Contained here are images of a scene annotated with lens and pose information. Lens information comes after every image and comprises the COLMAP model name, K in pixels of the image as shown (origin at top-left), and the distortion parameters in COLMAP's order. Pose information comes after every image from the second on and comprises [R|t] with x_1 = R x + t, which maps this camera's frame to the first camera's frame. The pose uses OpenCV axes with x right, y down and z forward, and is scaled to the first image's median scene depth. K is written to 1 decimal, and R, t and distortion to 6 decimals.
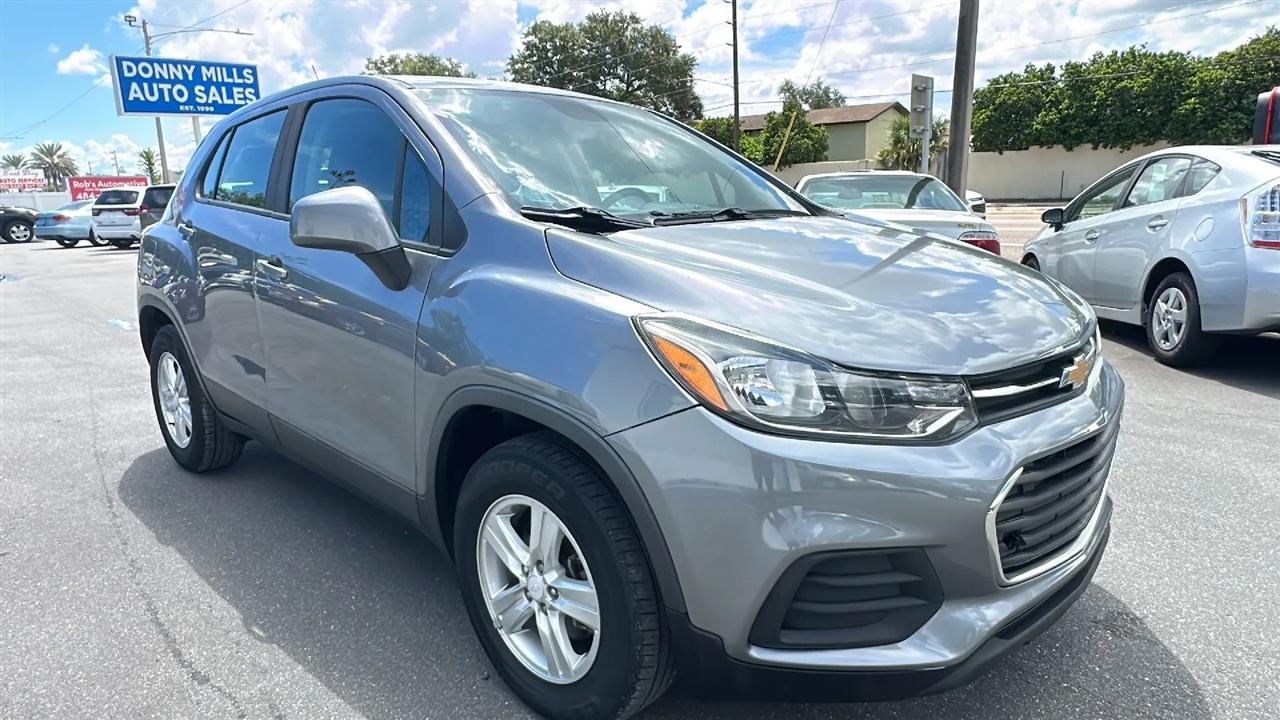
lens RADIAL K [[776.9, 0, 640.4], [0, 776.9, 353.0], [0, 0, 1]] dist [-0.007695, 0.002817]
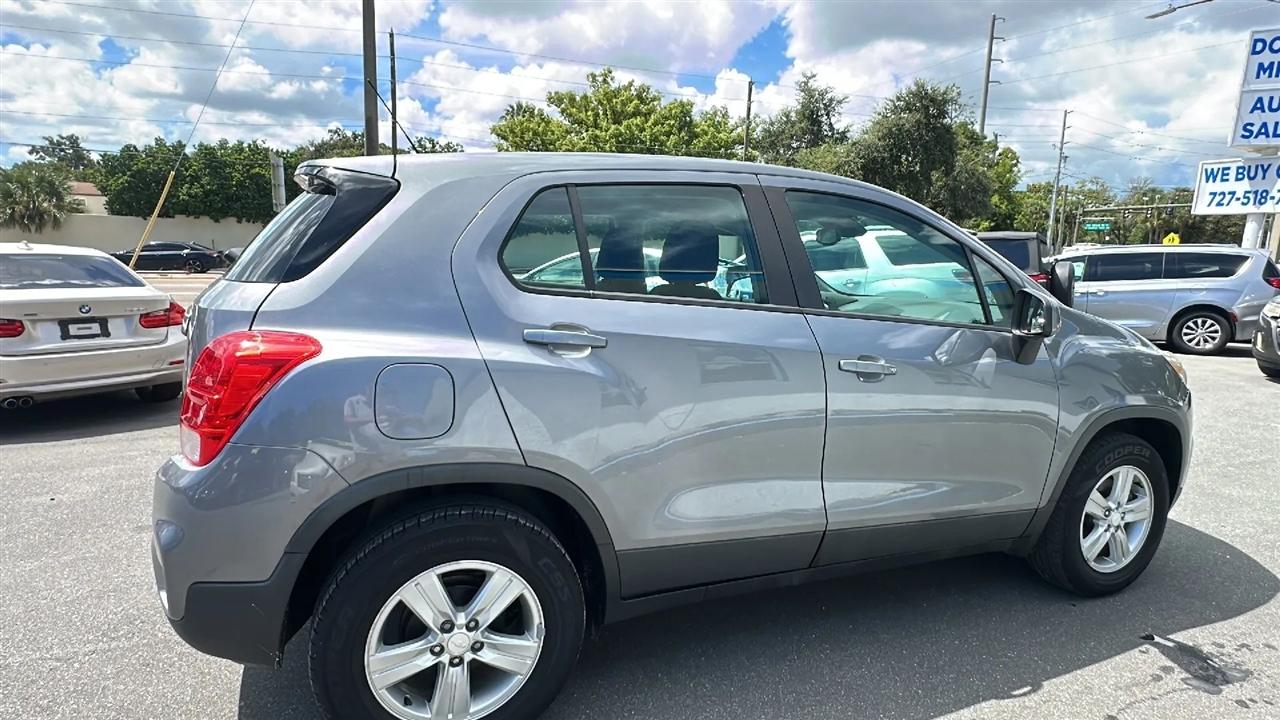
lens RADIAL K [[672.9, 0, 642.4], [0, 672.9, 355.8], [0, 0, 1]] dist [-0.003293, 0.000972]
pose [[0.406244, -0.098546, 0.908435, -0.100151], [0.152565, 0.987528, 0.038901, -0.014827], [-0.900938, 0.122792, 0.416212, 0.067636]]
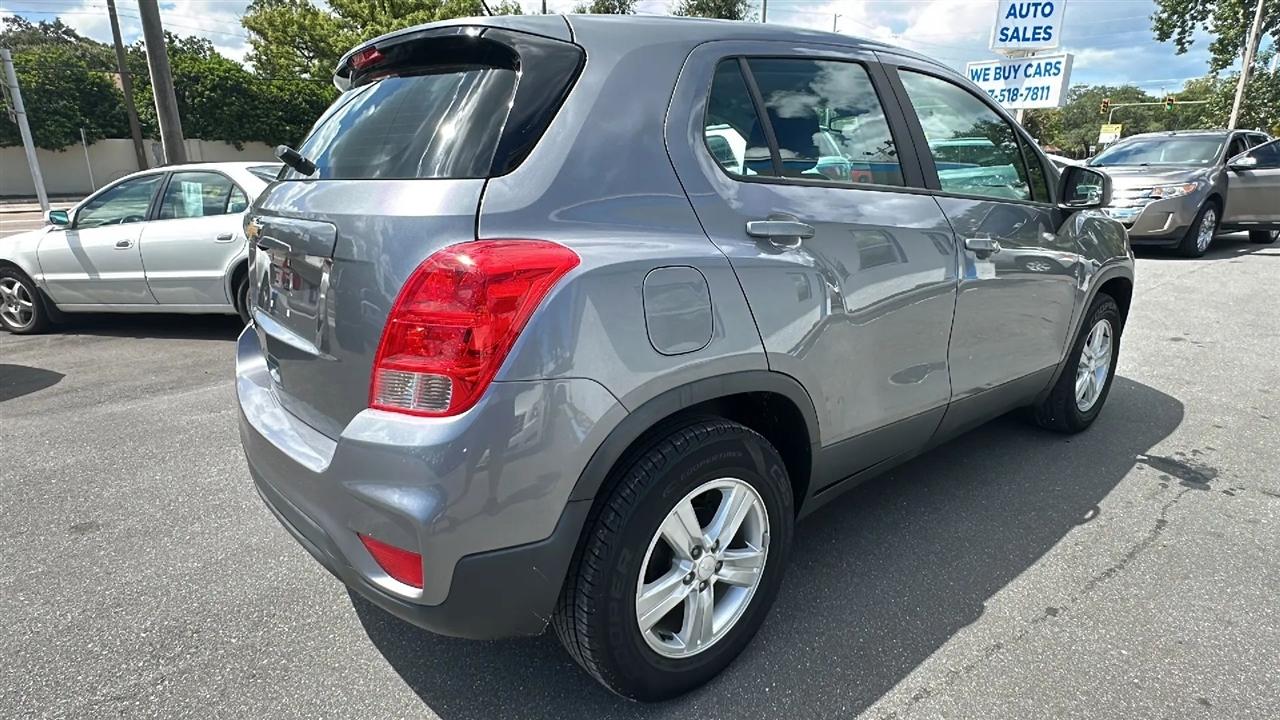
lens RADIAL K [[672.9, 0, 645.6], [0, 672.9, 354.6], [0, 0, 1]] dist [-0.003293, 0.000972]
pose [[0.120621, -0.243367, 0.962405, -0.104309], [0.211582, 0.953509, 0.214600, -0.018884], [-0.969889, 0.177742, 0.166505, 0.097358]]
